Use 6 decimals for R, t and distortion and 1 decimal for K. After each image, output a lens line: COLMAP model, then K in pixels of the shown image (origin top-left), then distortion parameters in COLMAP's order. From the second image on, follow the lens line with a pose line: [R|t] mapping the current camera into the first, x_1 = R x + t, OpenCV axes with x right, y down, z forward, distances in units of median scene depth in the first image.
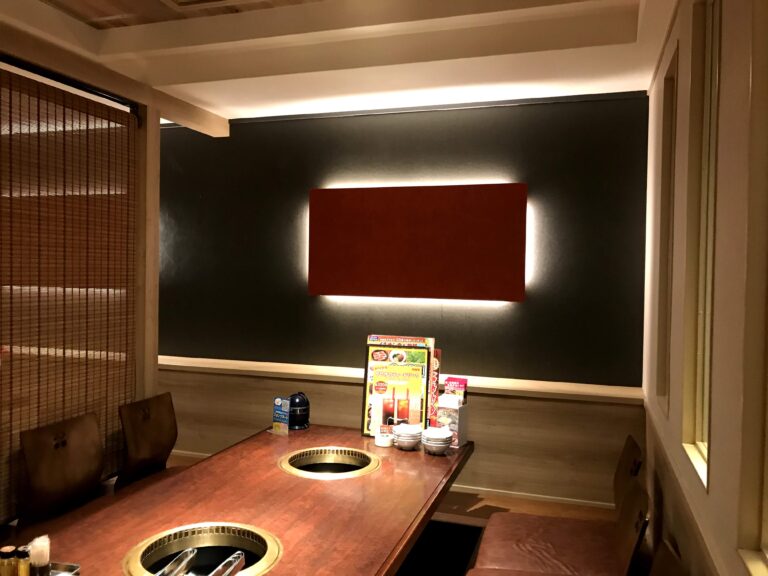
lens RADIAL K [[600.3, 0, 384.0], [0, 600.3, 288.0], [0, 0, 1]] dist [0.119128, -0.144011]
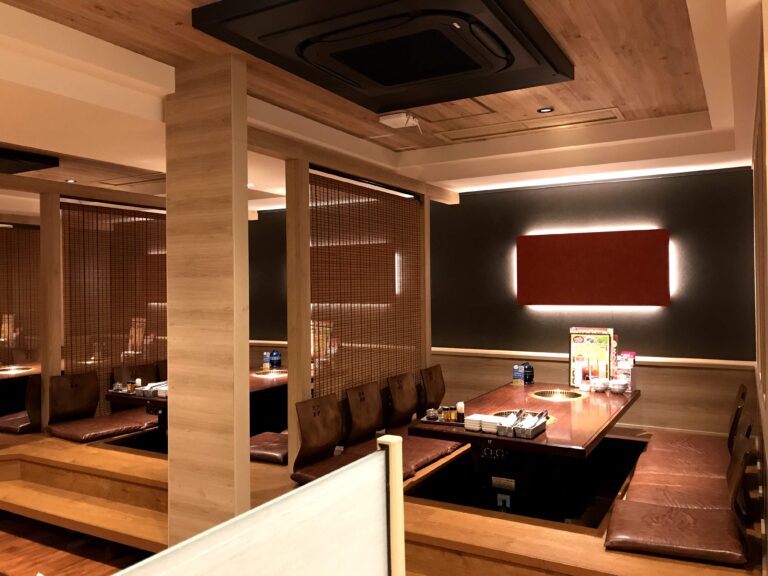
lens RADIAL K [[629.2, 0, 376.0], [0, 629.2, 284.6], [0, 0, 1]] dist [0.042175, -0.059806]
pose [[0.979391, -0.025318, -0.200381, -0.200556], [0.018879, 0.999244, -0.033979, 0.008828], [0.201090, 0.029495, 0.979129, -0.828029]]
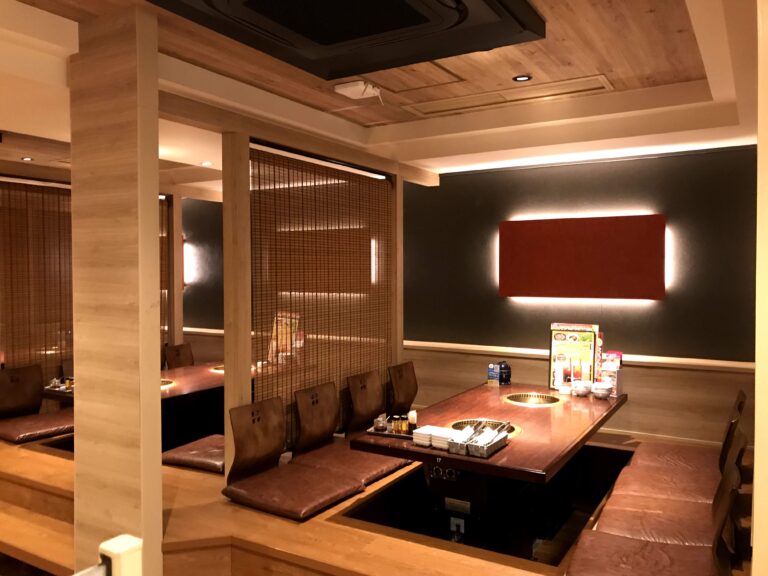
lens RADIAL K [[629.2, 0, 376.0], [0, 629.2, 284.6], [0, 0, 1]] dist [0.042175, -0.059806]
pose [[0.975285, -0.012488, -0.220599, -0.105134], [0.010915, 0.999906, -0.008346, -0.010013], [0.220682, 0.005731, 0.975329, -0.636225]]
